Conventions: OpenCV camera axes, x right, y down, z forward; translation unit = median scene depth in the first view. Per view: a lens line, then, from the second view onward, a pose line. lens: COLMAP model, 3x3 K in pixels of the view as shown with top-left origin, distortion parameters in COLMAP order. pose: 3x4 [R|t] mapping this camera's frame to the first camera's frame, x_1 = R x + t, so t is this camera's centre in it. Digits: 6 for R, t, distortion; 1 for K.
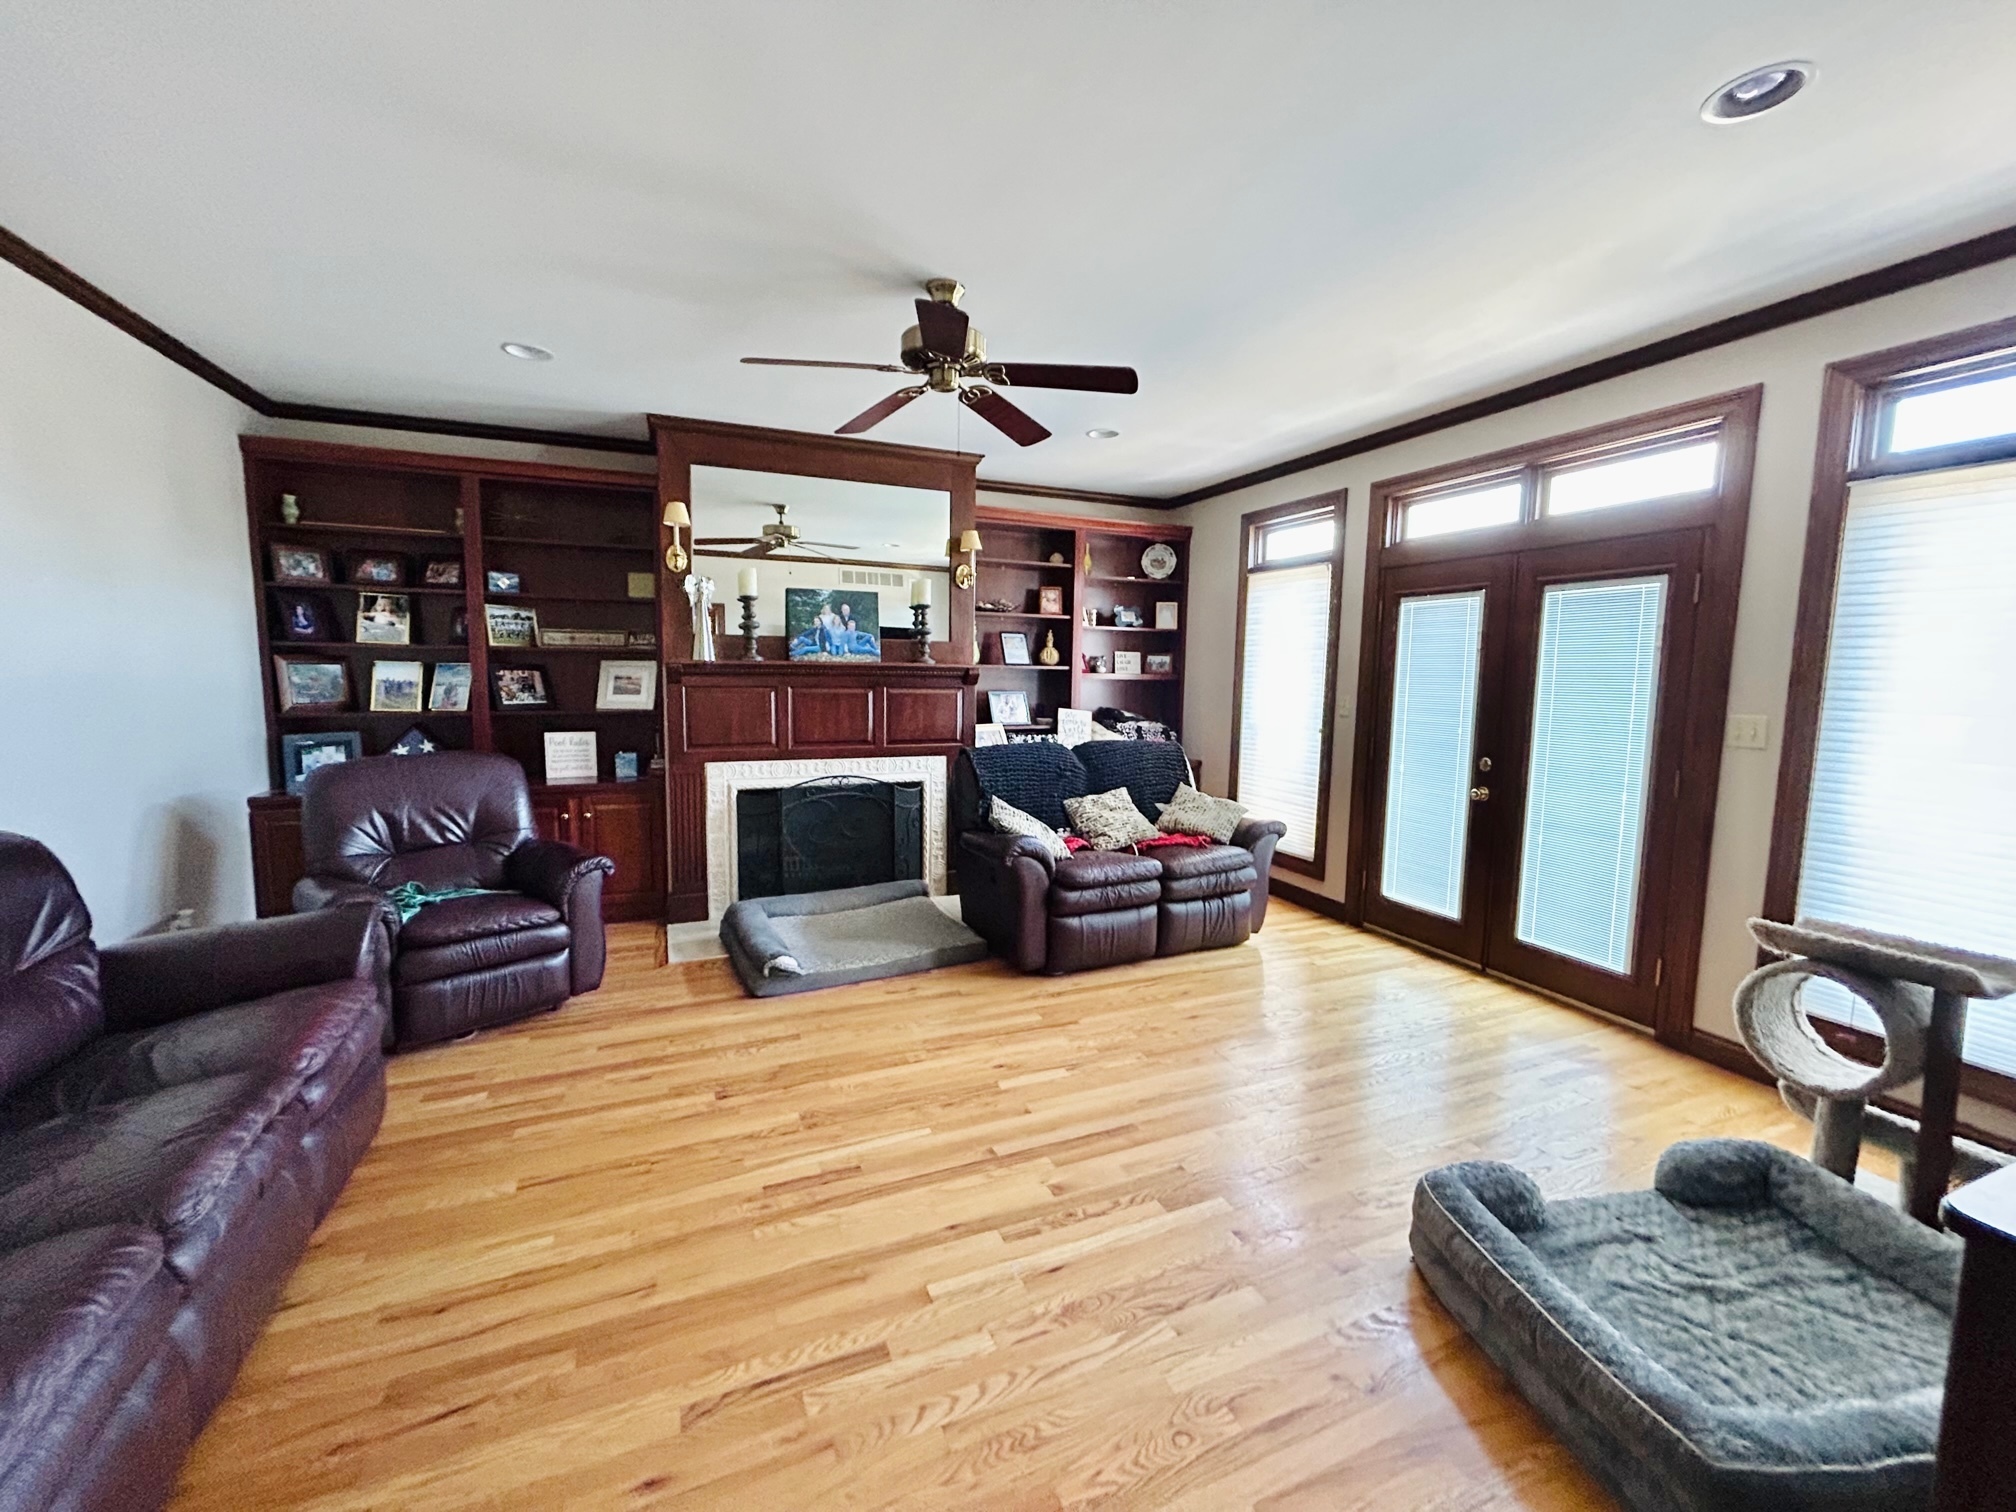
lens RADIAL K [[810.5, 0, 1004.3], [0, 810.5, 748.8], [0, 0, 1]] dist [-0.002063, -0.000026]
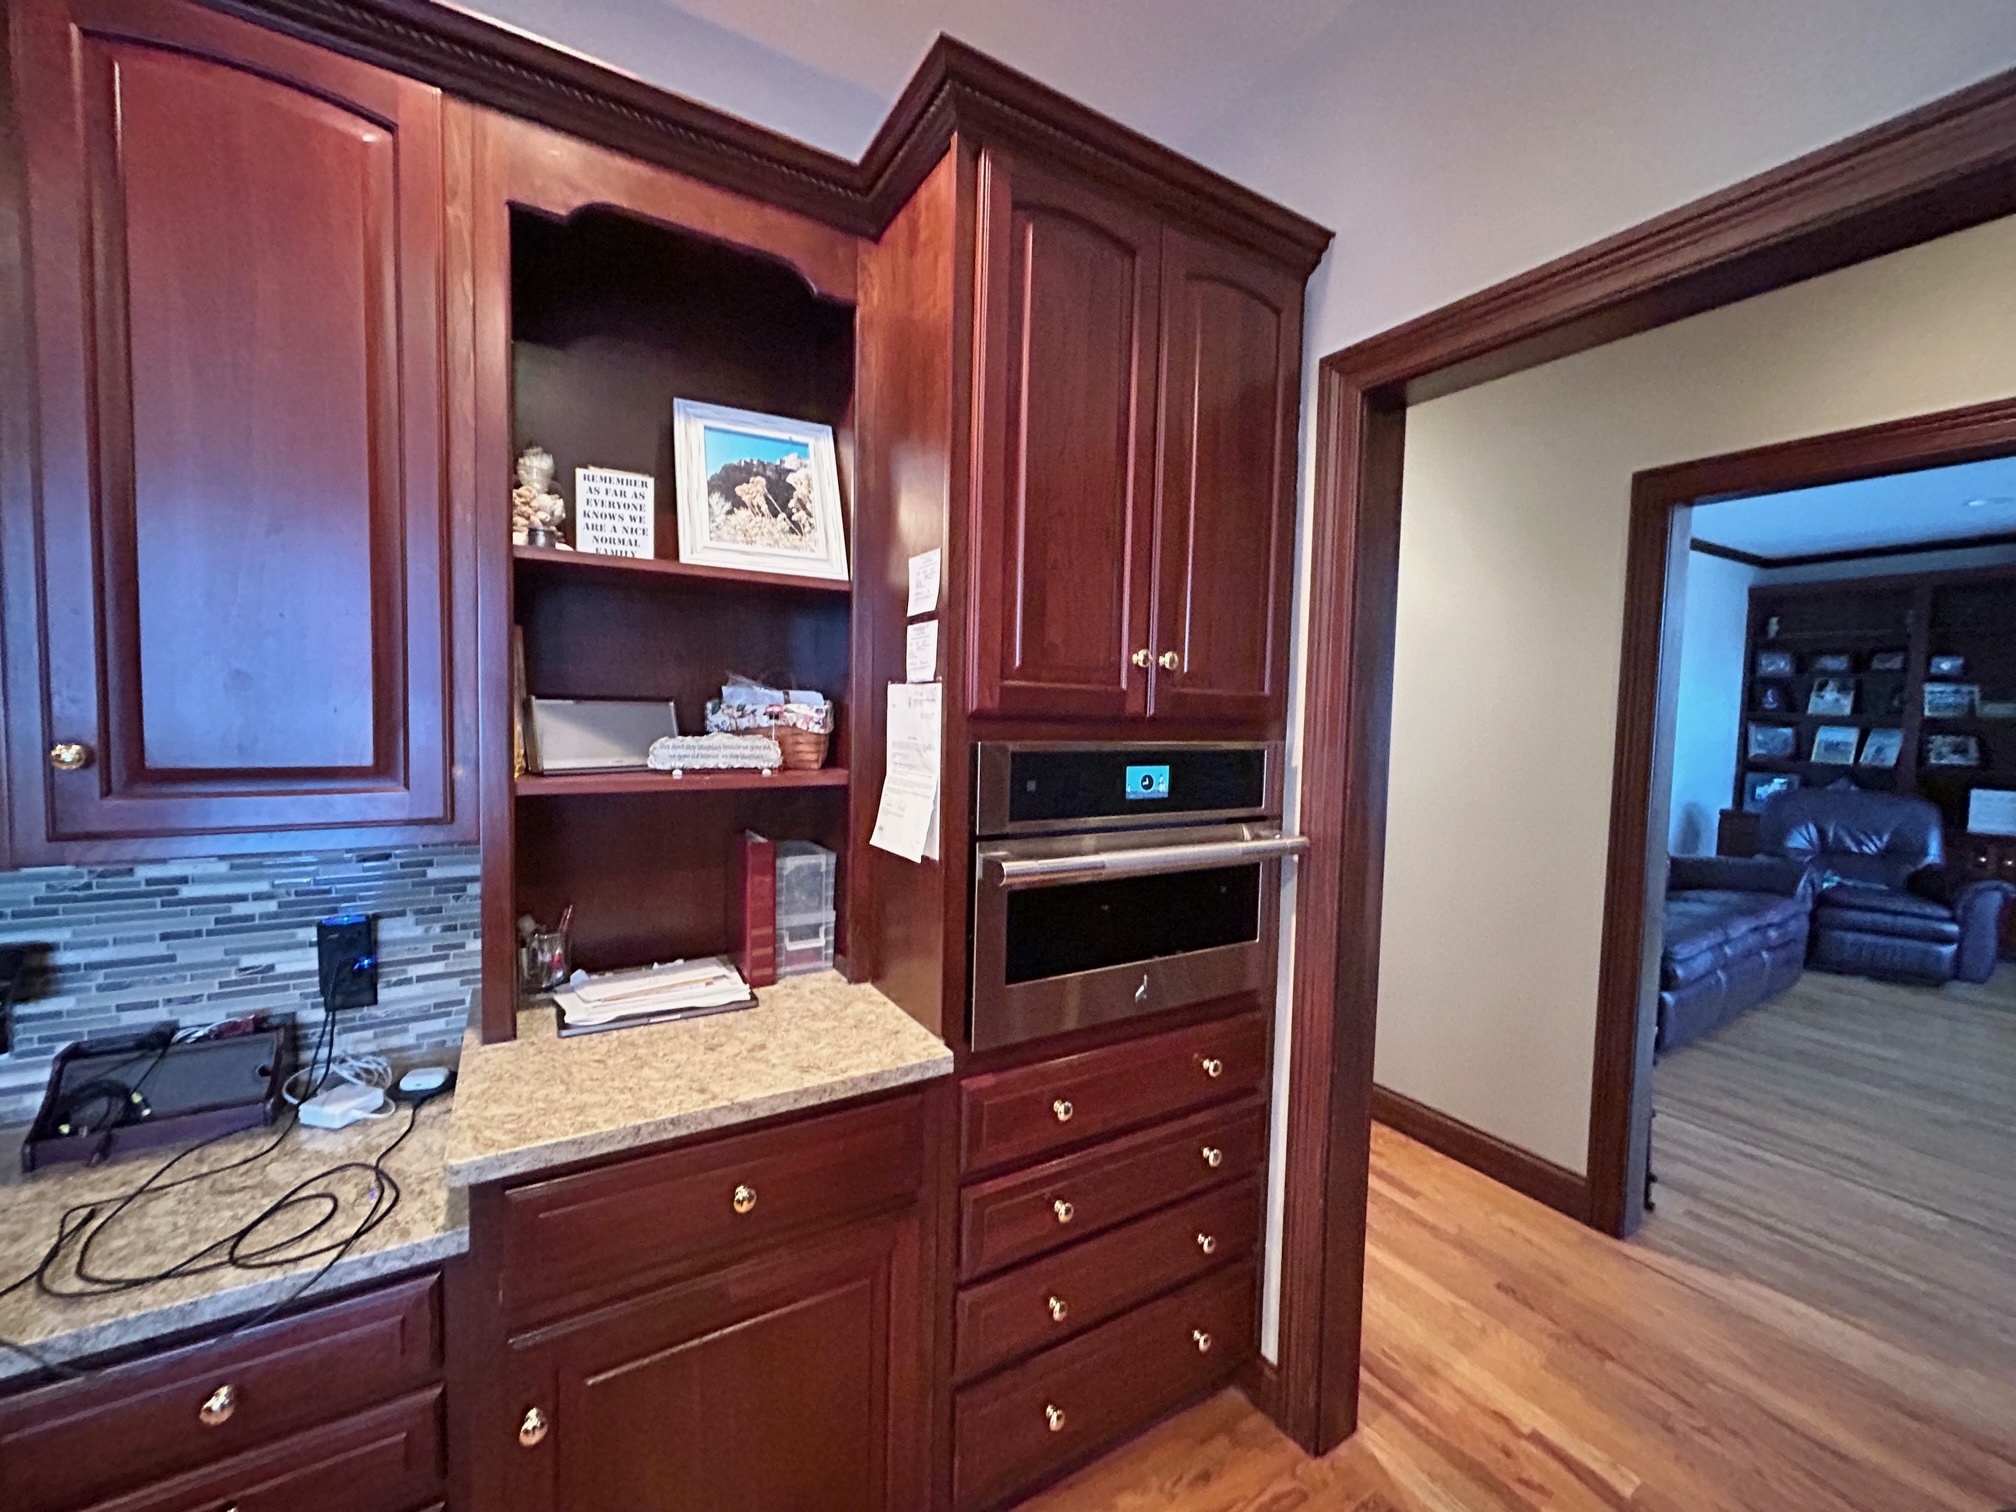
lens RADIAL K [[810.5, 0, 1015.5], [0, 810.5, 755.5], [0, 0, 1]] dist [-0.002063, -0.000026]
pose [[0.150612, 0.049840, -0.987336, 0.402331], [-0.120319, 0.992228, 0.031733, 0.064923], [0.981244, 0.114015, 0.155438, -0.584230]]
